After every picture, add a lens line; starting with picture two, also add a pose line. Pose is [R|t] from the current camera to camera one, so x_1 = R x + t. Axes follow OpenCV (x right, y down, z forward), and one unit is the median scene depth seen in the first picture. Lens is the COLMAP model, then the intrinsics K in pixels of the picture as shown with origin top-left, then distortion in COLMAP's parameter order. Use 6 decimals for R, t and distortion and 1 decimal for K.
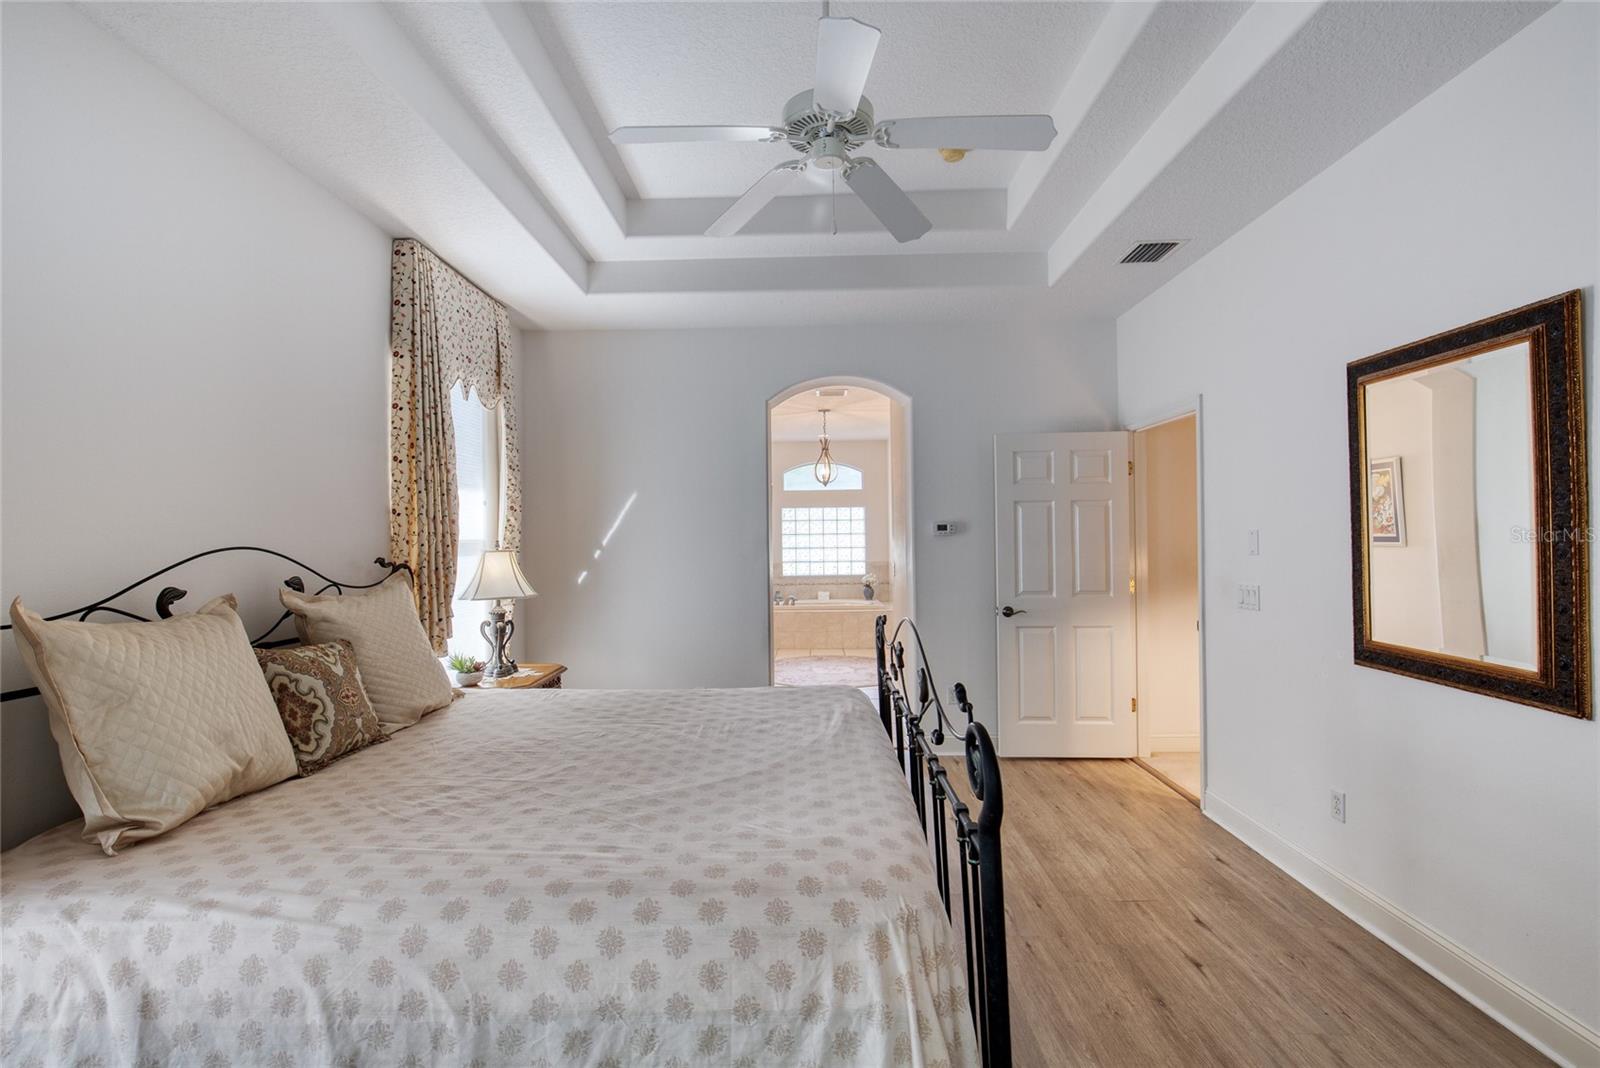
lens RADIAL K [[742.7, 0, 798.2], [0, 742.7, 529.7], [0, 0, 1]] dist [-0.015349, 0.004517]
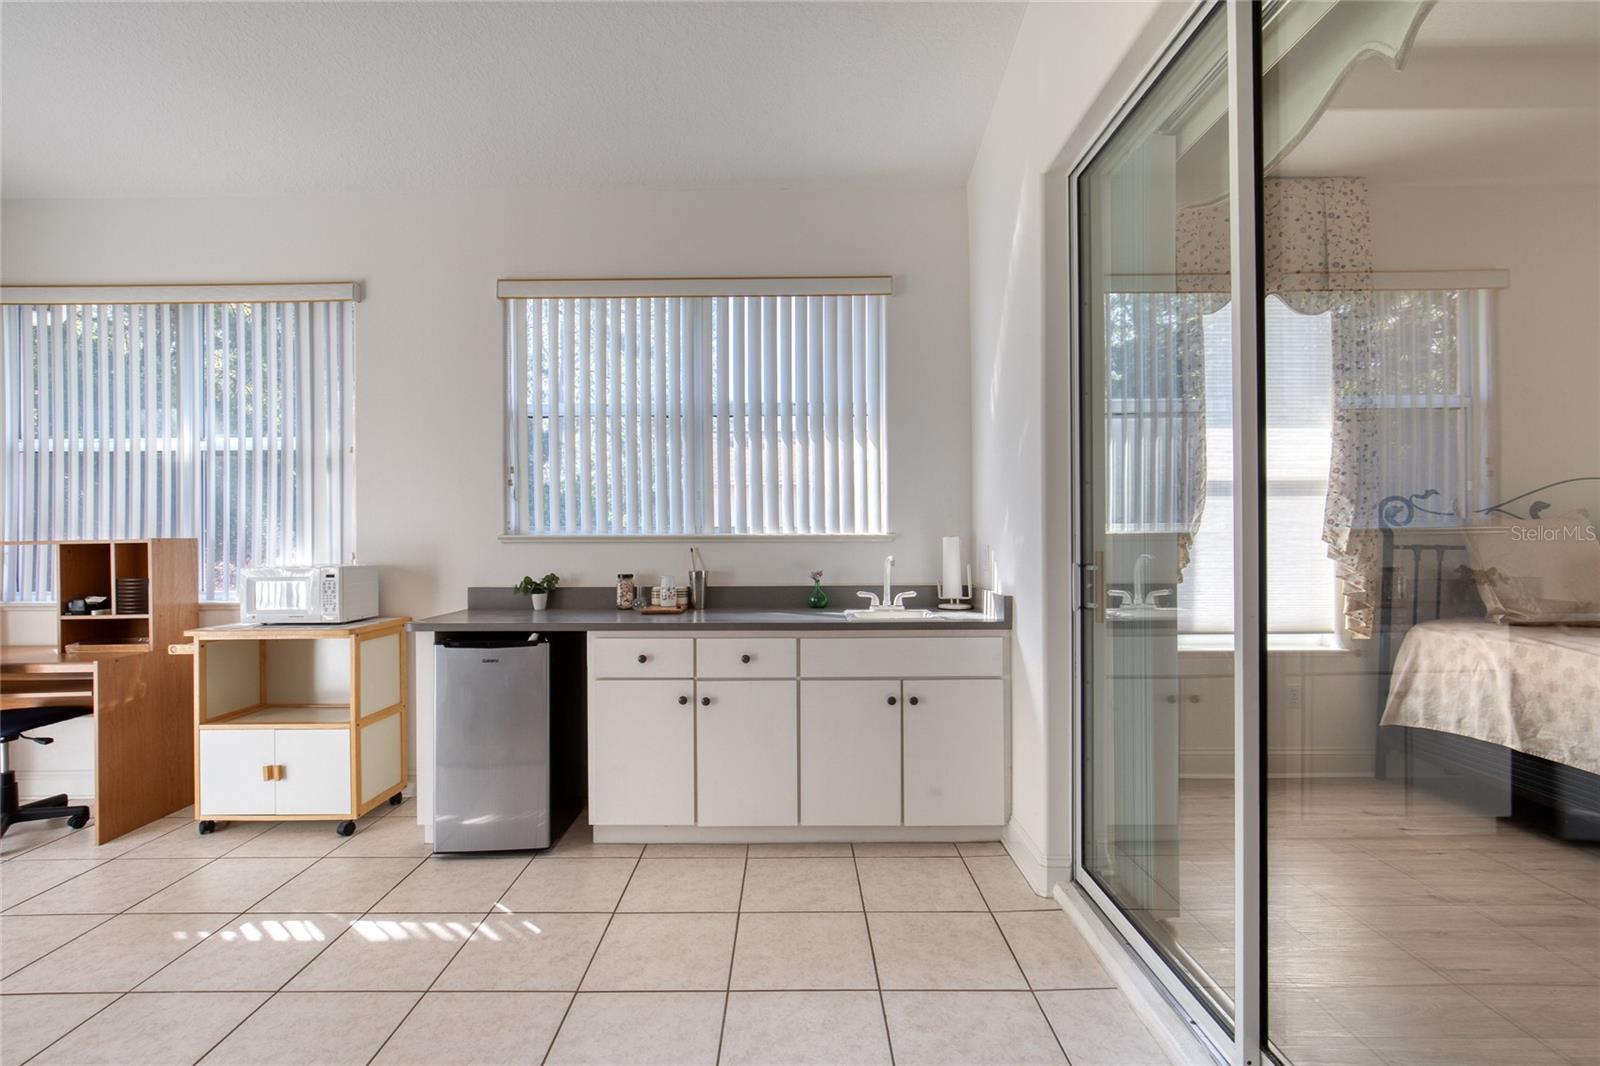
lens RADIAL K [[742.7, 0, 800.4], [0, 742.7, 531.5], [0, 0, 1]] dist [-0.015349, 0.004517]
pose [[0.043340, 0.001080, -0.999060, 0.781645], [0.015628, 0.999876, 0.001758, 0.133077], [0.998938, -0.015689, 0.043318, -0.784726]]
